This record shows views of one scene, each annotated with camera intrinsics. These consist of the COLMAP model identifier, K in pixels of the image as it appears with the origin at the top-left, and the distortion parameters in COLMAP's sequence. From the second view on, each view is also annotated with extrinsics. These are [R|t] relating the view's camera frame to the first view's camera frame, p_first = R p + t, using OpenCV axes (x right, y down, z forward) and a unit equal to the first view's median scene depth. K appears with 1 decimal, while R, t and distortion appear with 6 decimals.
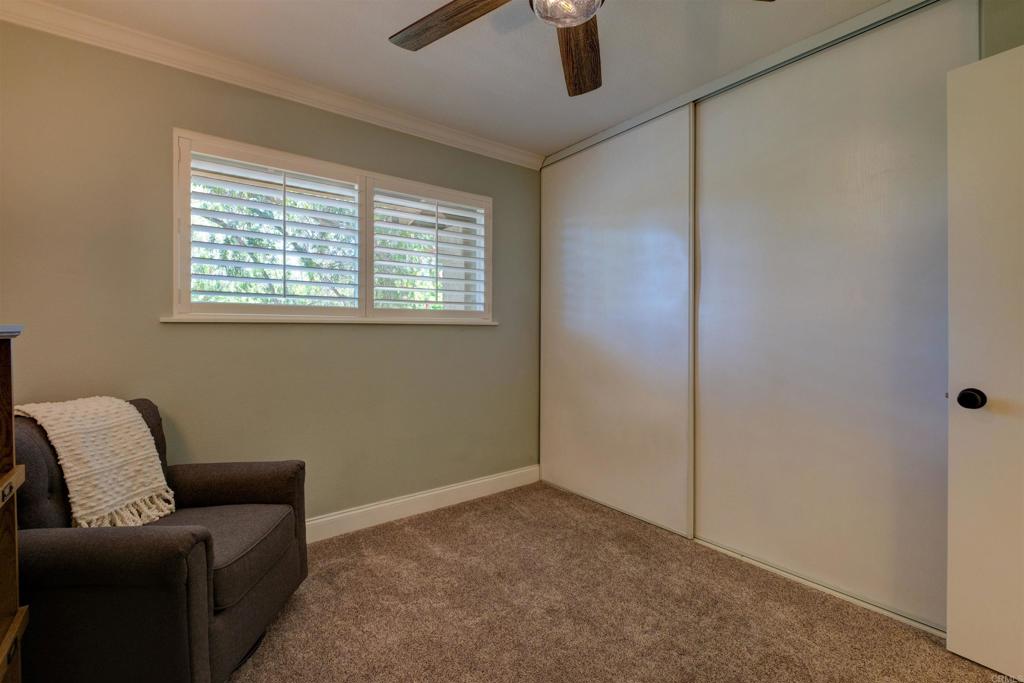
lens RADIAL K [[452.4, 0, 509.3], [0, 452.4, 336.0], [0, 0, 1]] dist [0.002500, -0.006190]
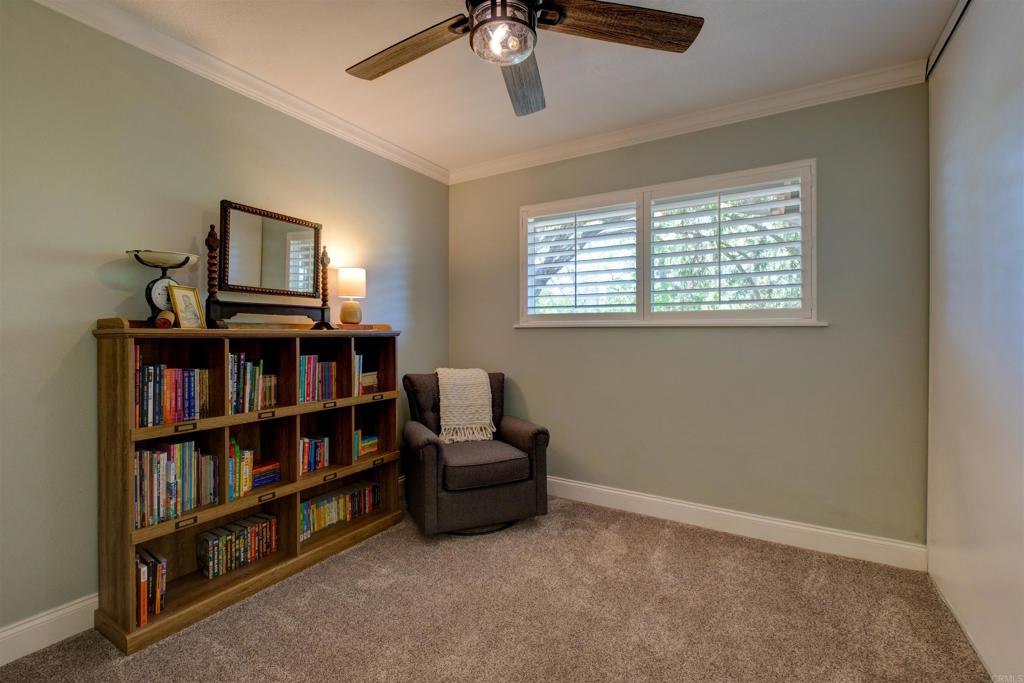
lens RADIAL K [[452.4, 0, 512.0], [0, 452.4, 338.6], [0, 0, 1]] dist [0.002500, -0.006190]
pose [[0.361508, 0.006354, -0.932348, 0.597170], [-0.015821, 0.999875, 0.000680, 0.005352], [0.932235, 0.014505, 0.361563, 0.315613]]
